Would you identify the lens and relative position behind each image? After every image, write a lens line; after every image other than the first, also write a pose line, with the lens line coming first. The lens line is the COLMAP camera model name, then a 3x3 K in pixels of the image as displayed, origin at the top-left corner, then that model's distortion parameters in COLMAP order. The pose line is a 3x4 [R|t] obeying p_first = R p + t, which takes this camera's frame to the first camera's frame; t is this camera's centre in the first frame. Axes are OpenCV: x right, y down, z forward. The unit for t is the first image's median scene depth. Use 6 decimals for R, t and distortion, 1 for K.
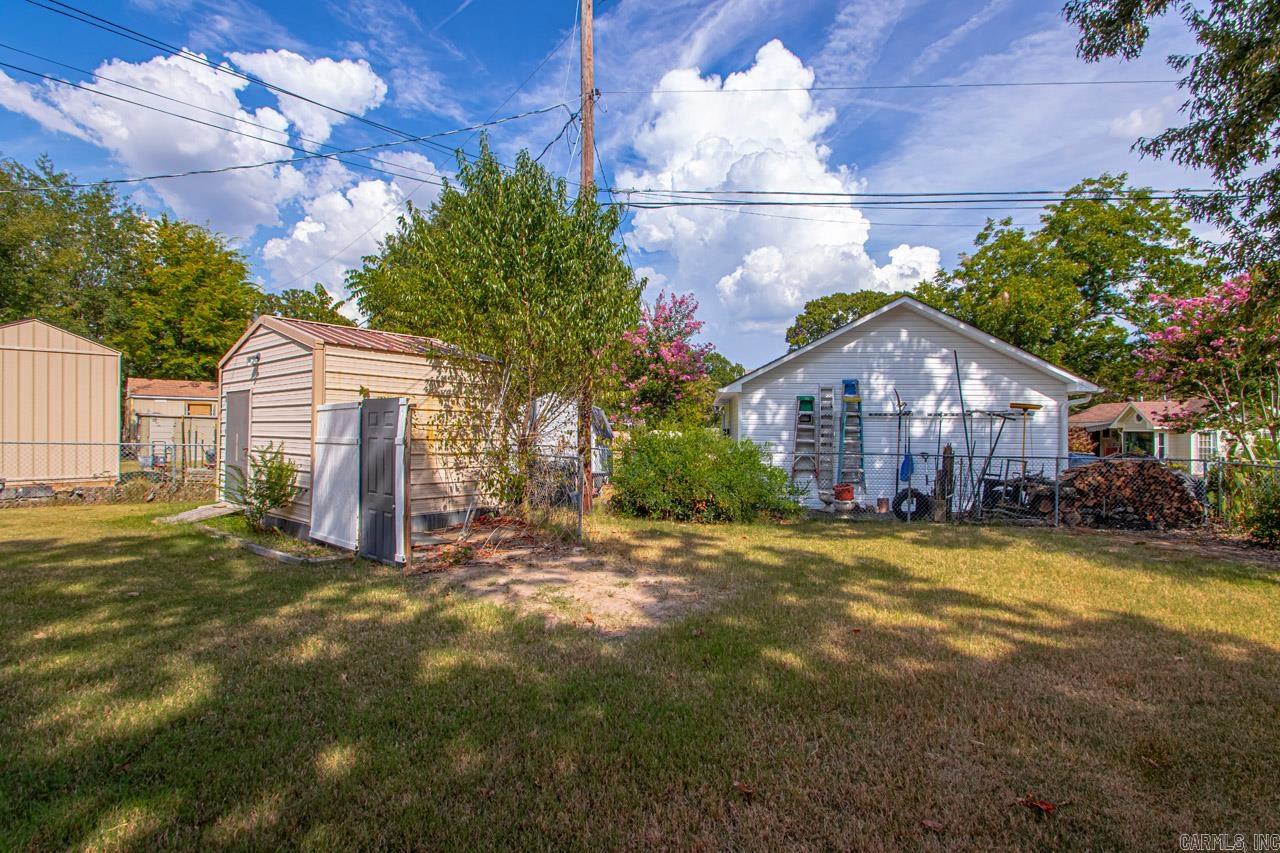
lens RADIAL K [[592.4, 0, 652.1], [0, 592.4, 426.6], [0, 0, 1]] dist [0.012440, -0.016593]
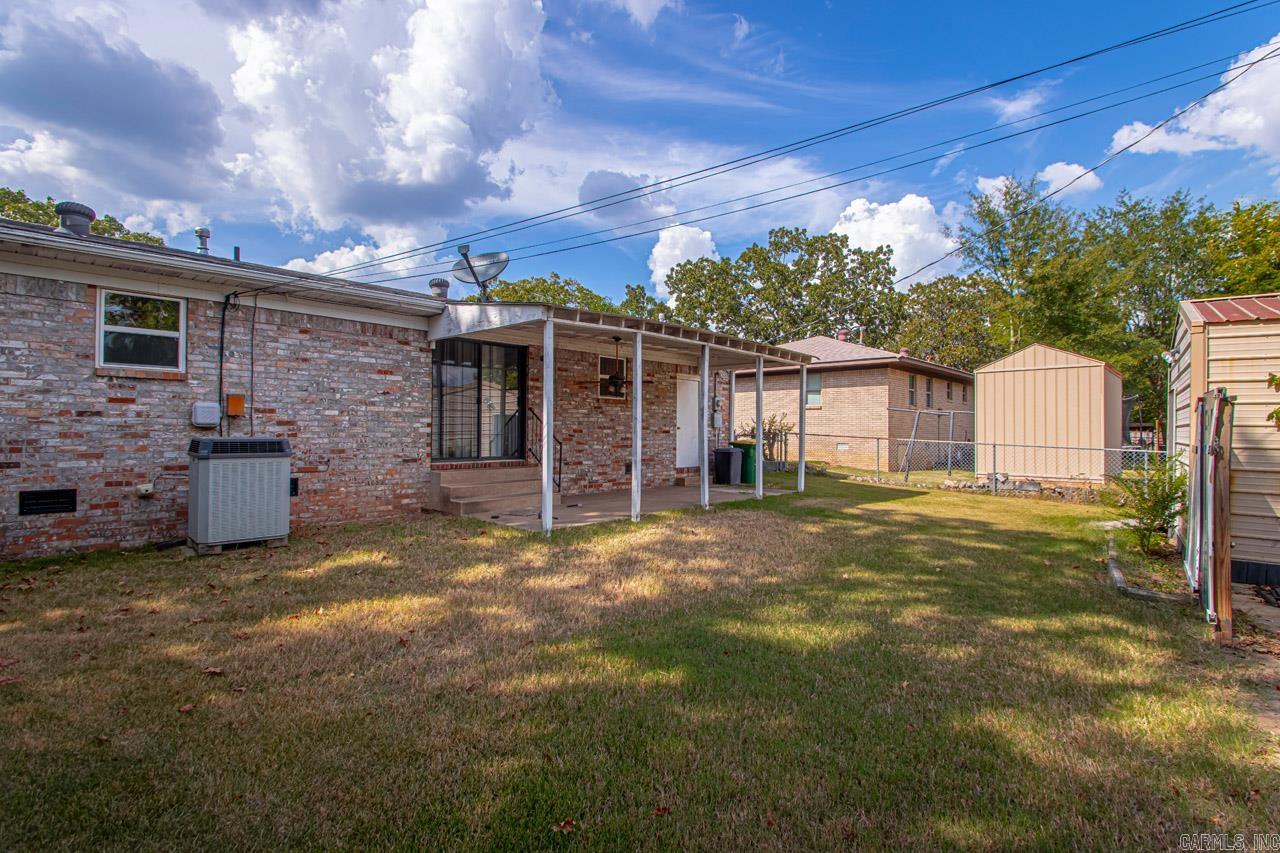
lens RADIAL K [[592.4, 0, 652.1], [0, 592.4, 426.6], [0, 0, 1]] dist [0.012440, -0.016593]
pose [[0.033395, -0.010503, -0.999387, 0.174317], [-0.004017, 0.999935, -0.010643, 0.005183], [0.999434, 0.004370, 0.033351, 0.217055]]
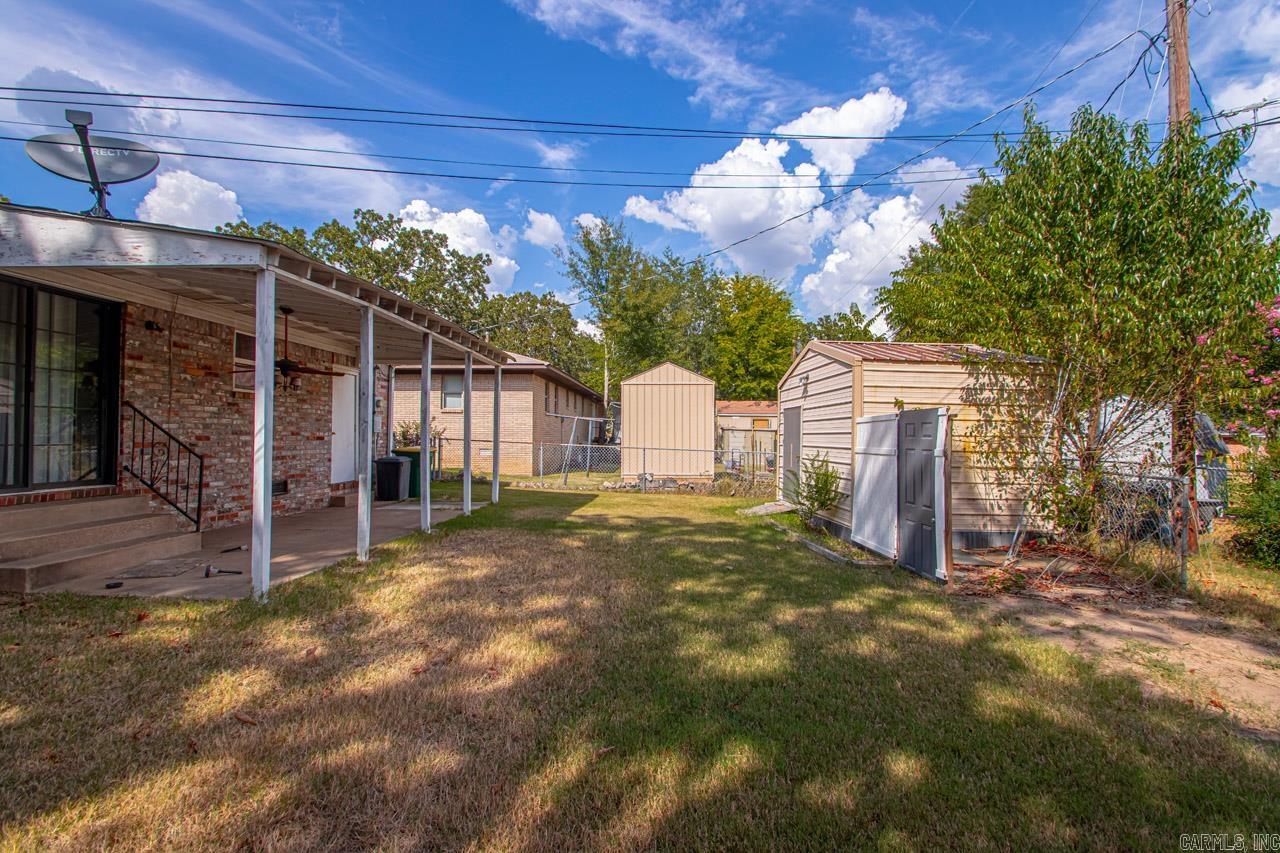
lens RADIAL K [[592.4, 0, 652.1], [0, 592.4, 426.6], [0, 0, 1]] dist [0.012440, -0.016593]
pose [[0.677583, -0.012818, -0.735335, -0.022055], [-0.001287, 0.999826, -0.018614, 0.000389], [0.735445, 0.013559, 0.677448, -0.000728]]
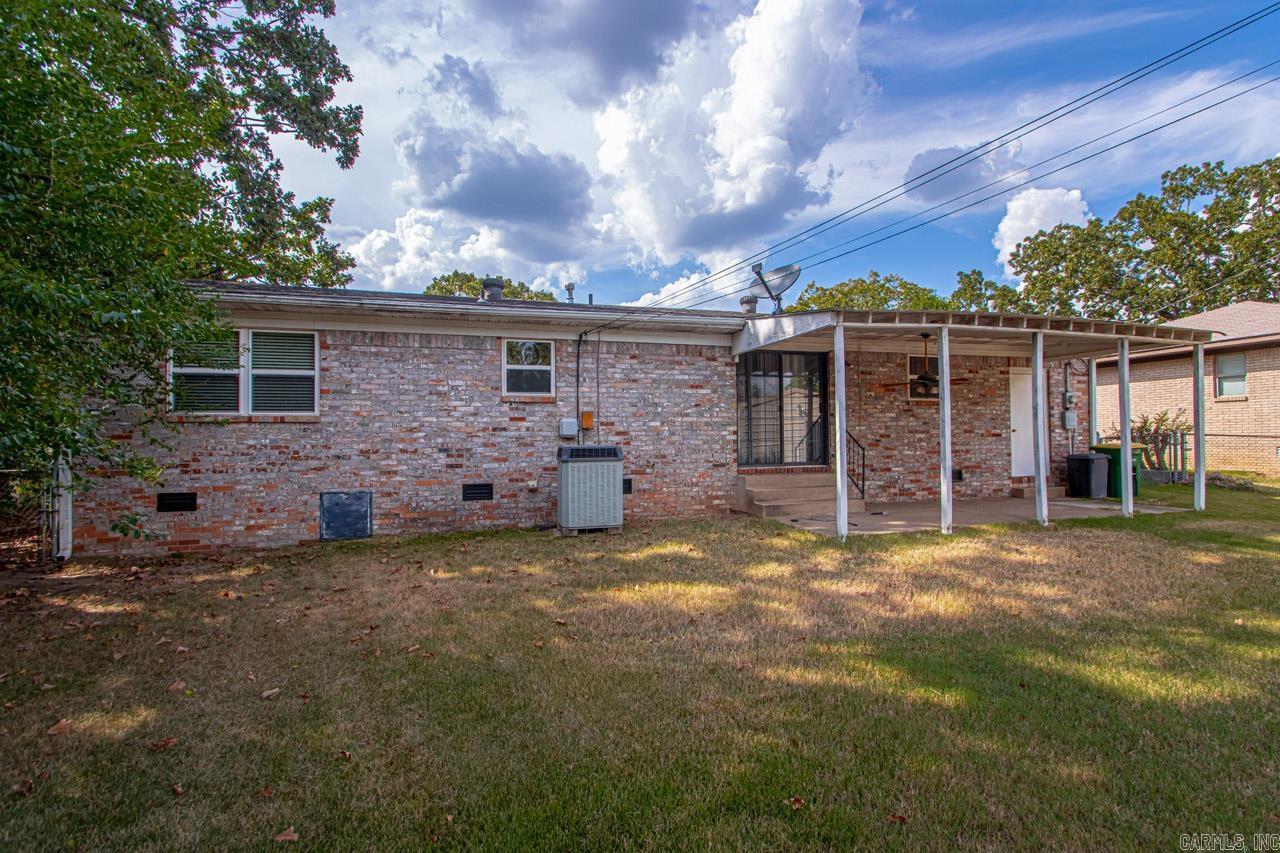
lens RADIAL K [[592.4, 0, 652.1], [0, 592.4, 426.6], [0, 0, 1]] dist [0.012440, -0.016593]
pose [[-0.480719, -0.016680, -0.876716, 0.188993], [0.010906, 0.999628, -0.024999, 0.007766], [0.876807, -0.021579, -0.480358, 0.264572]]
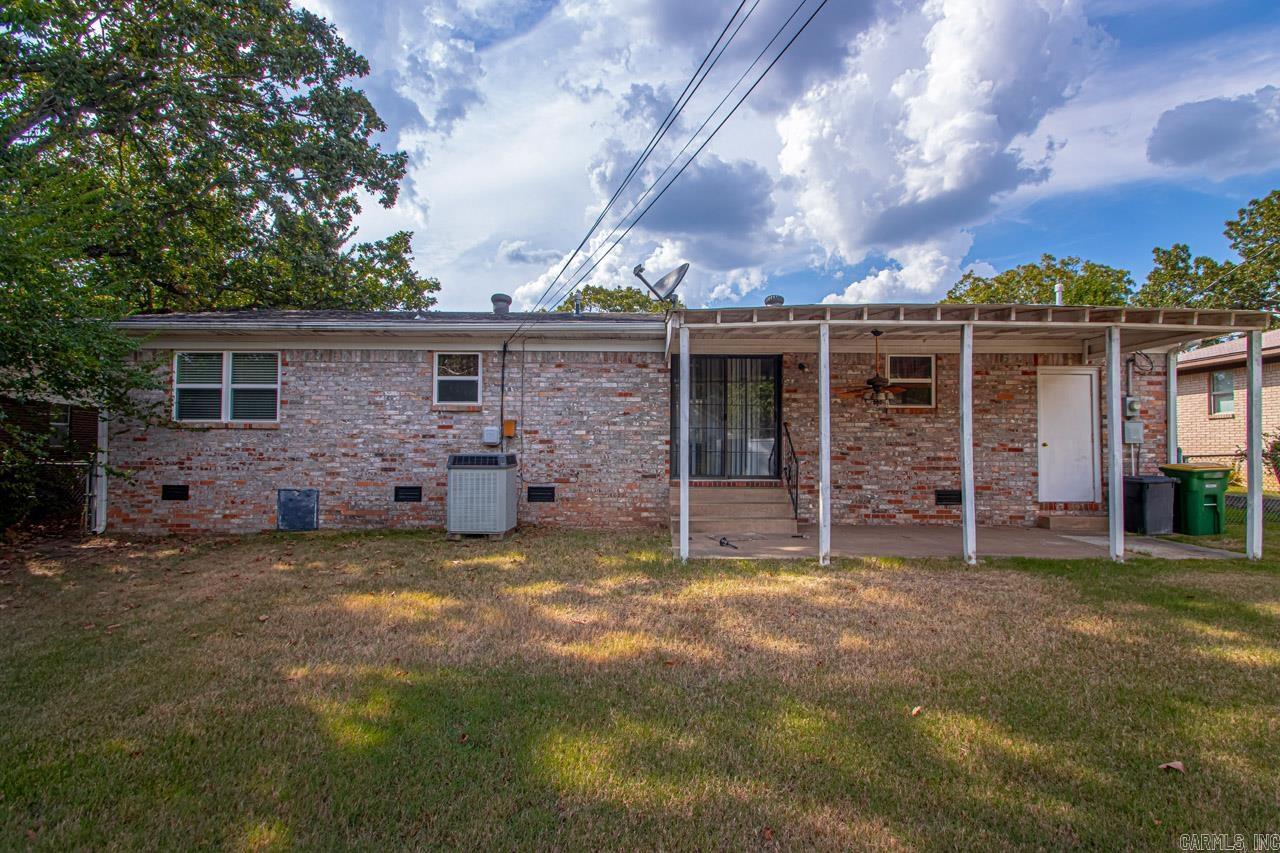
lens RADIAL K [[591.2, 0, 654.2], [0, 591.2, 424.6], [0, 0, 1]] dist [0.011589, -0.015571]
pose [[-0.716322, -0.031390, -0.697064, -0.102664], [-0.006121, 0.999232, -0.038707, 0.002274], [0.697743, -0.023460, -0.715964, 0.602462]]
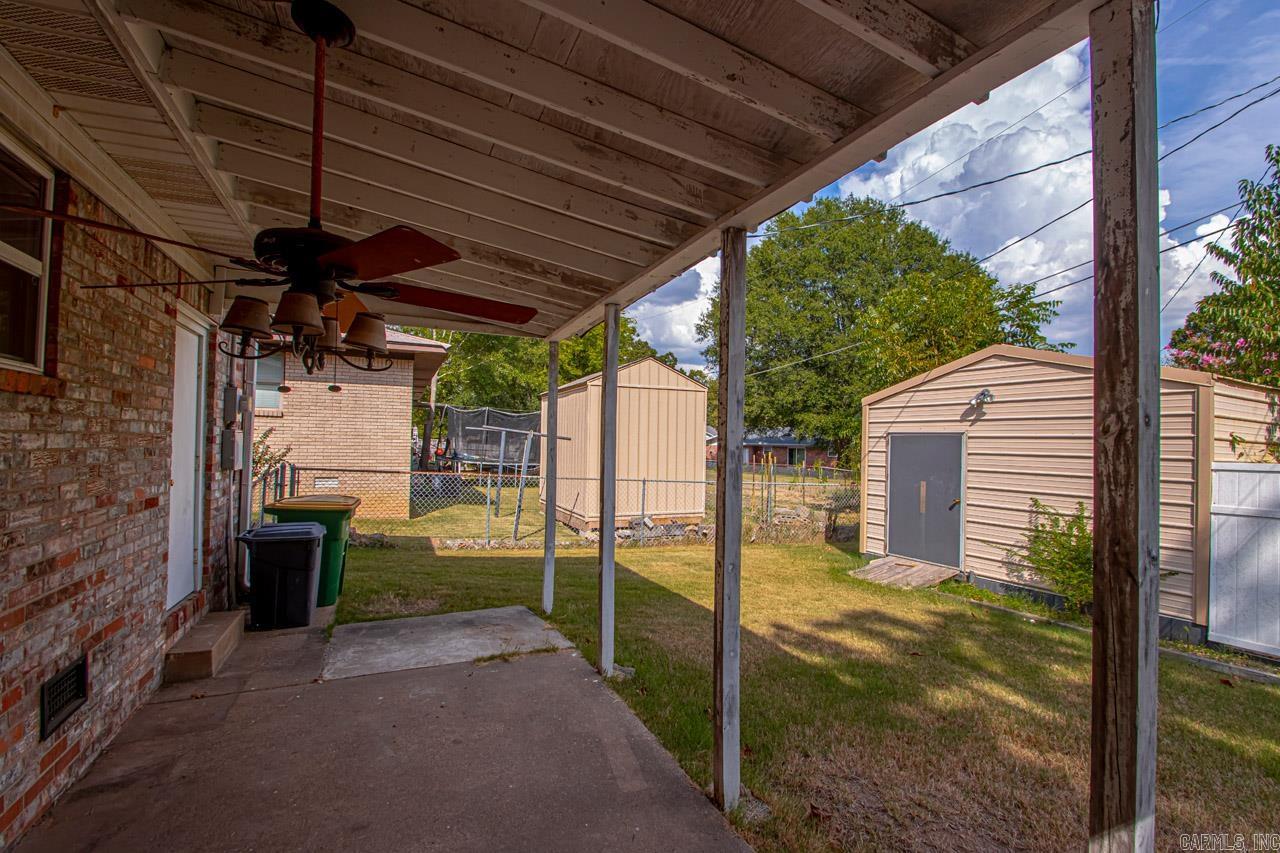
lens RADIAL K [[610.9, 0, 668.2], [0, 610.9, 418.0], [0, 0, 1]] dist [0.016104, -0.021324]
pose [[0.931859, 0.002756, -0.362809, -0.805436], [-0.017417, 0.999158, -0.037144, -0.045701], [0.362402, 0.040932, 0.931123, 0.039633]]
